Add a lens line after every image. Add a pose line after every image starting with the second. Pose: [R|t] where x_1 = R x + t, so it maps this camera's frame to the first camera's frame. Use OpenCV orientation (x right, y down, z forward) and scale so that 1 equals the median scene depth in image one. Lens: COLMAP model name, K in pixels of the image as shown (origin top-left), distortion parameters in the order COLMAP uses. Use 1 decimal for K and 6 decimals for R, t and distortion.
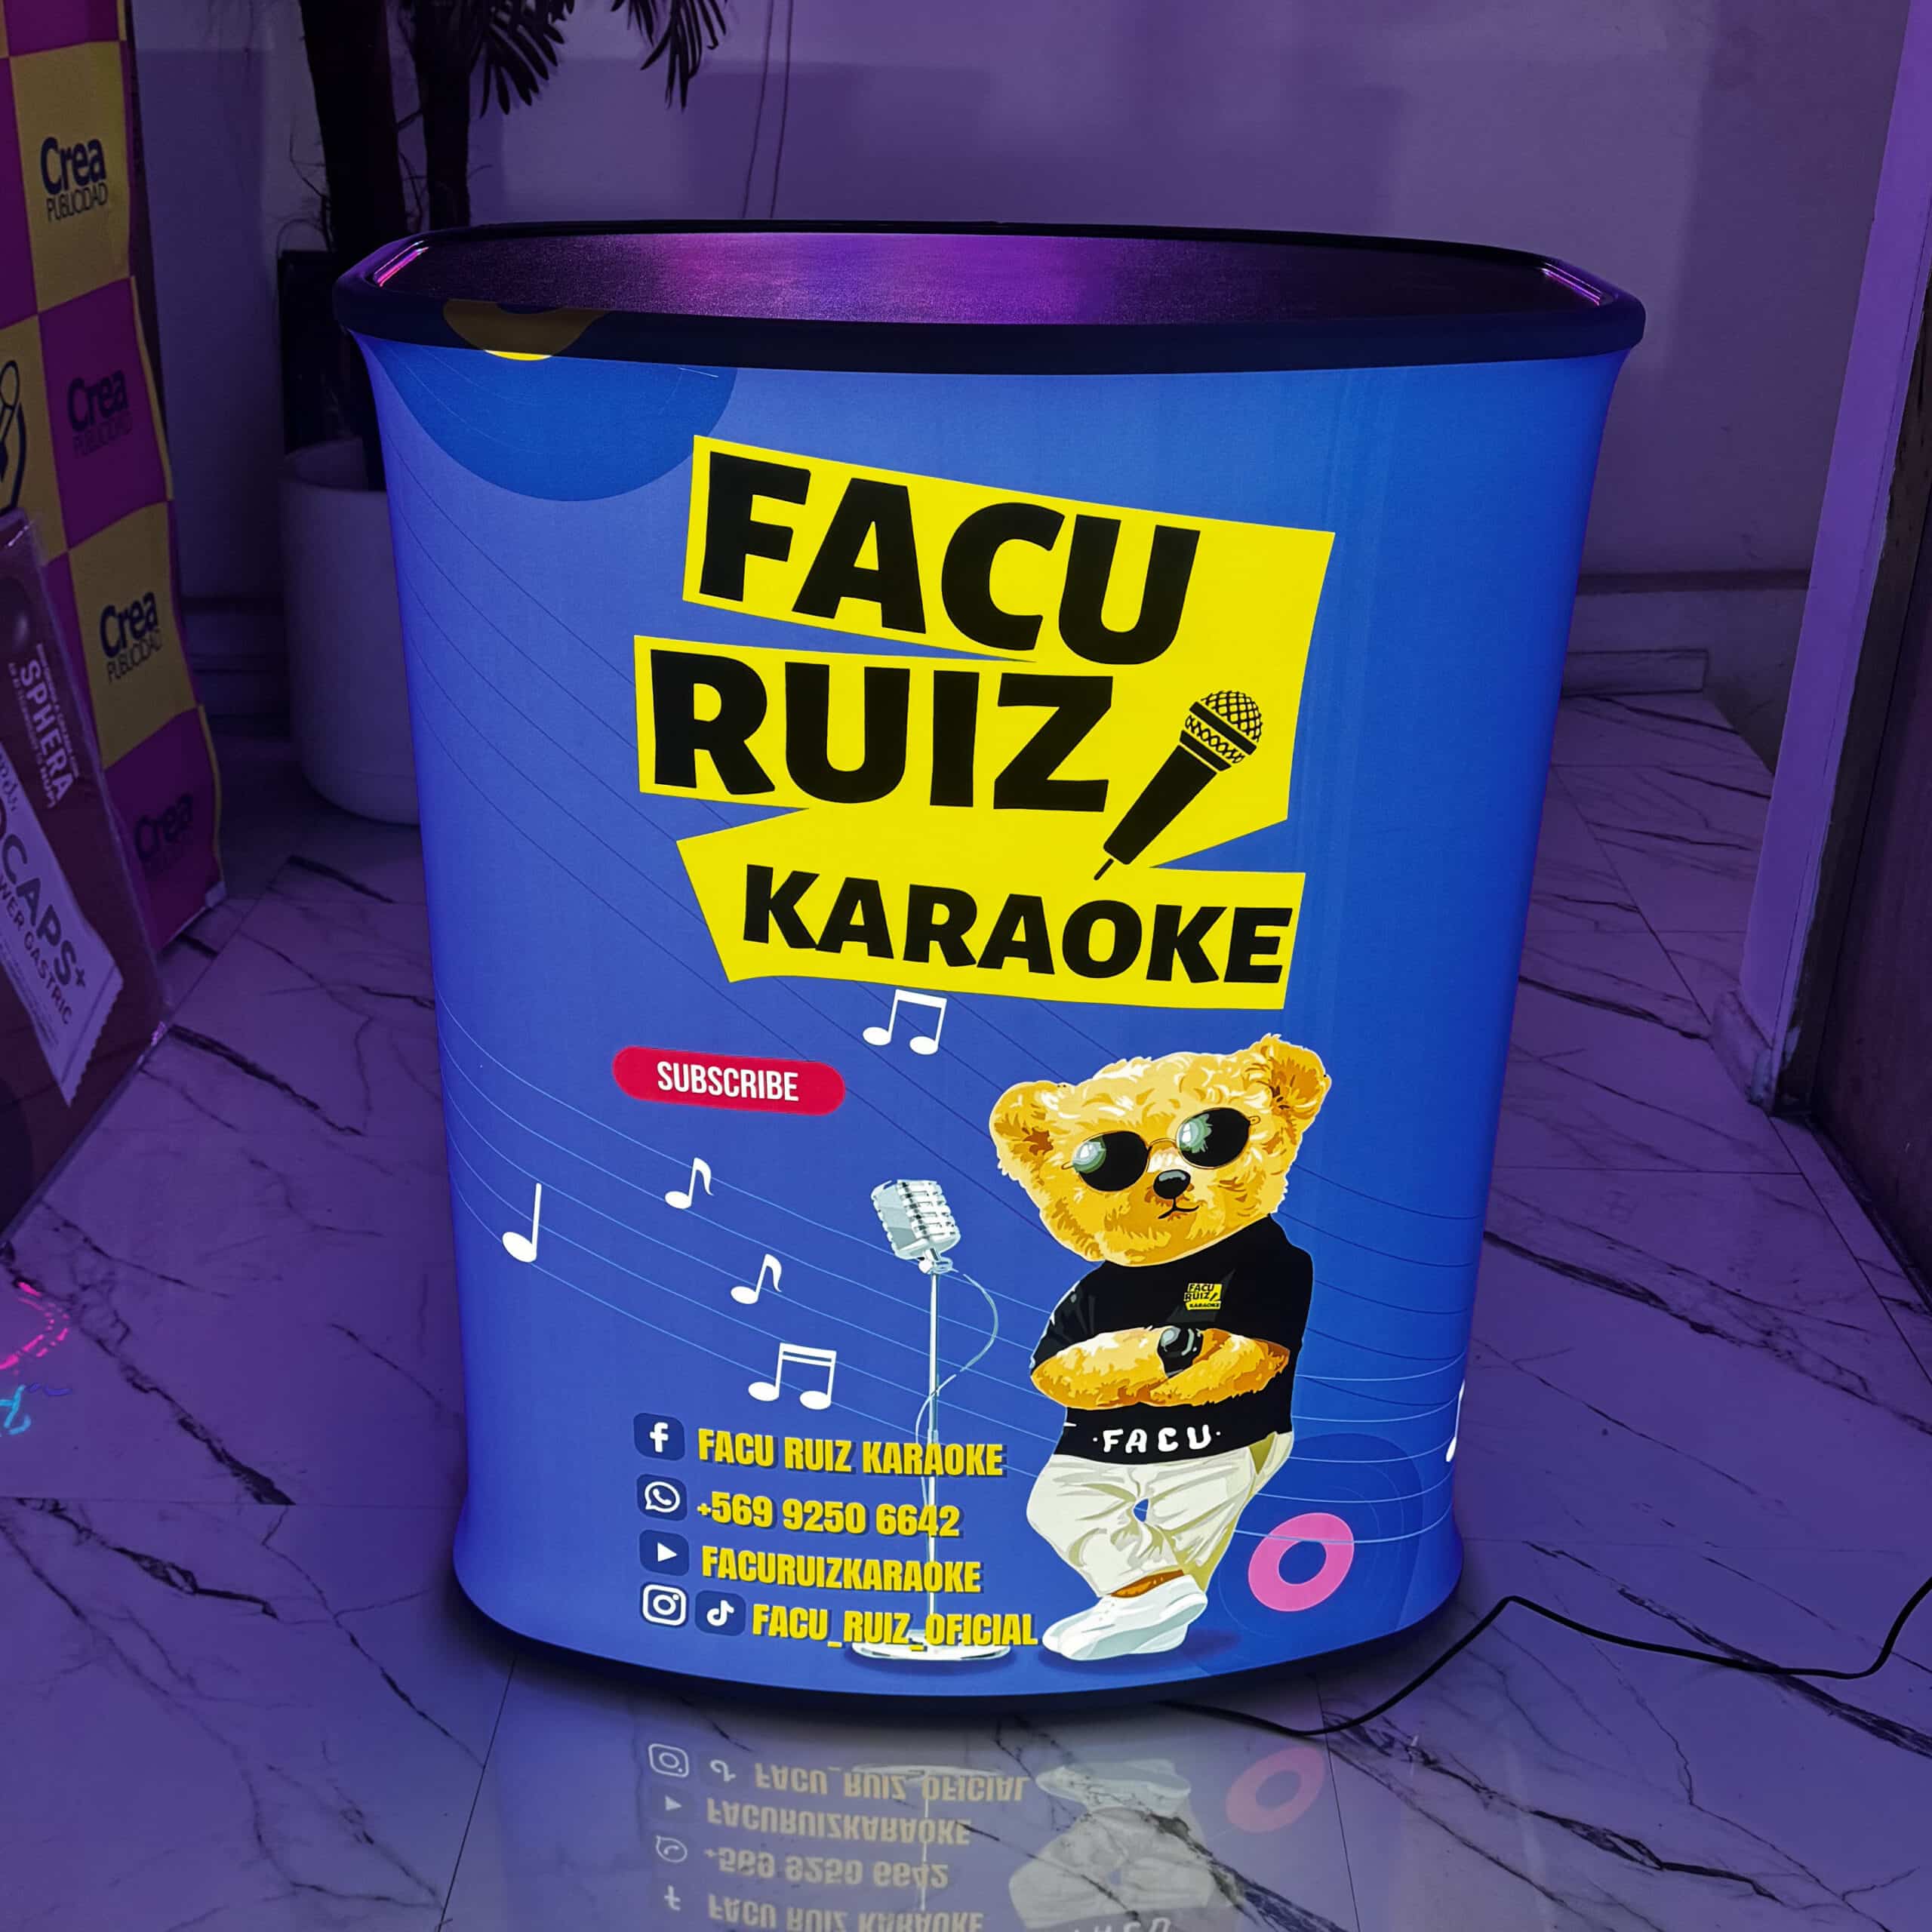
lens RADIAL K [[2180.1, 0, 969.6], [0, 2180.1, 1008.1], [0, 0, 1]] dist [0.201341, -0.485735]
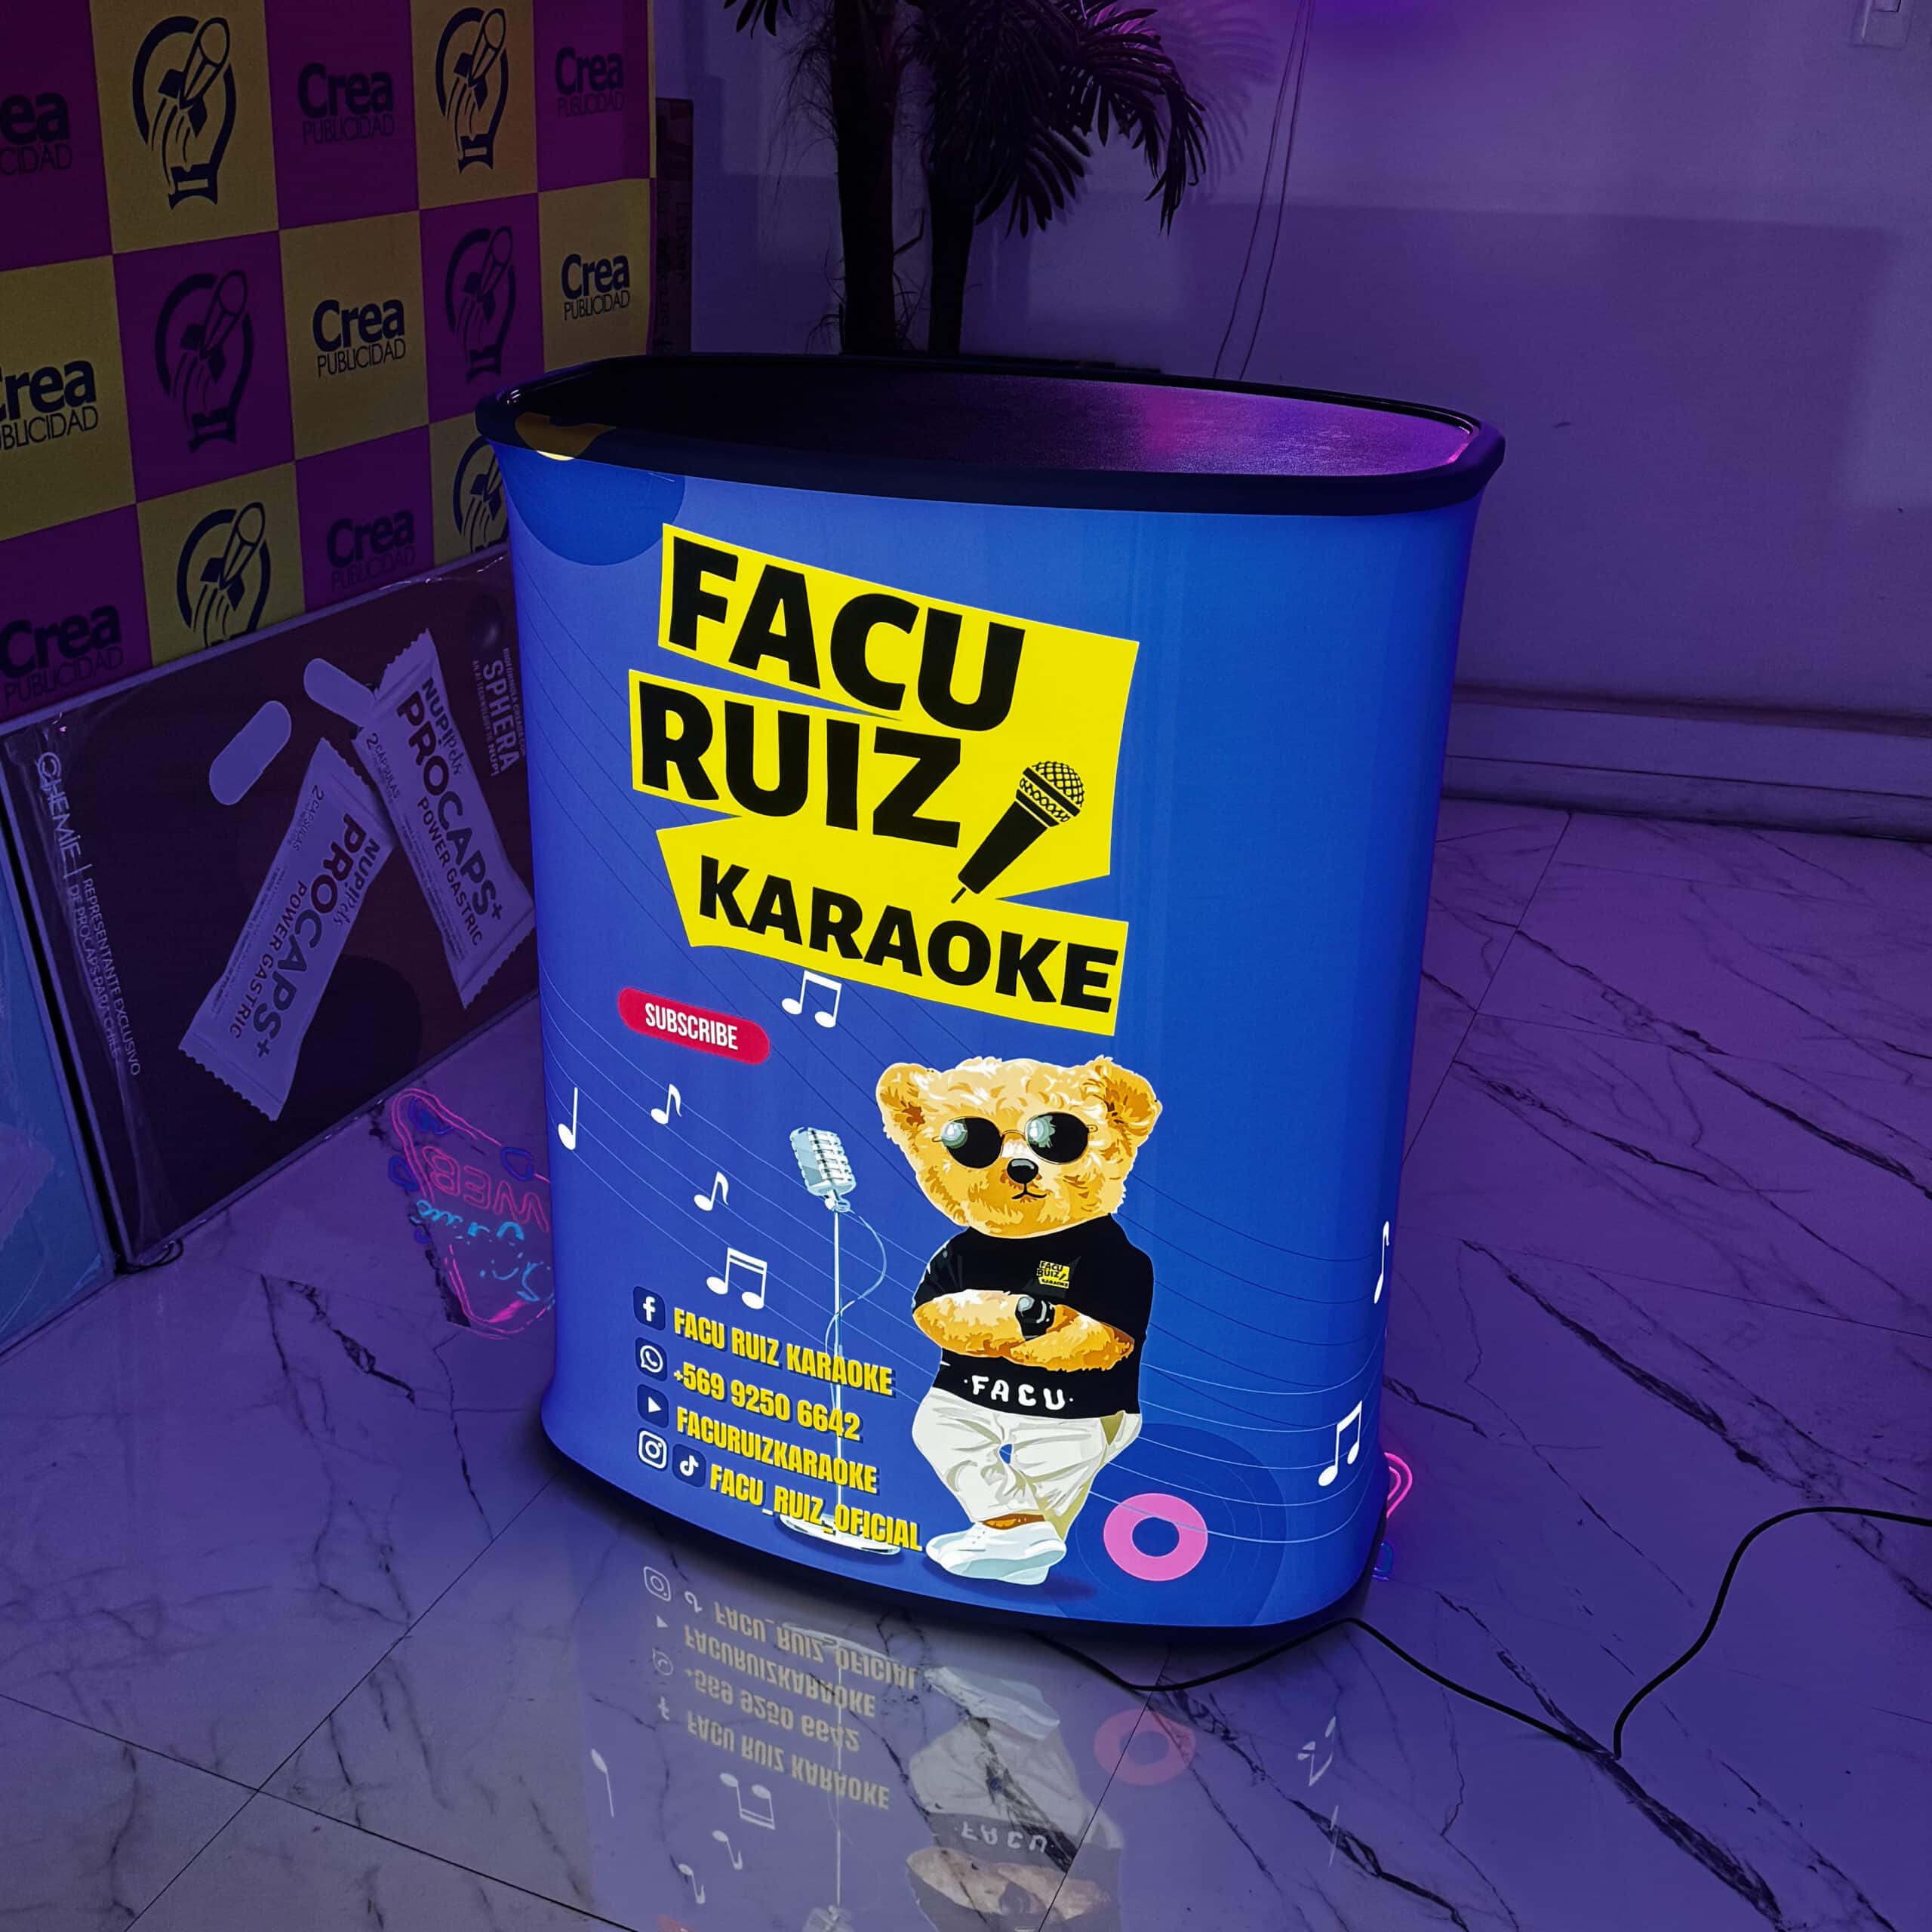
lens RADIAL K [[2175.8, 0, 966.0], [0, 2175.8, 966.0], [0, 0, 1]] dist [0.179201, -0.381838]
pose [[0.928117, 0.142314, -0.344013, 0.460372], [-0.158720, 0.987124, -0.019849, -0.000908], [0.336759, 0.073024, 0.938755, -0.130245]]
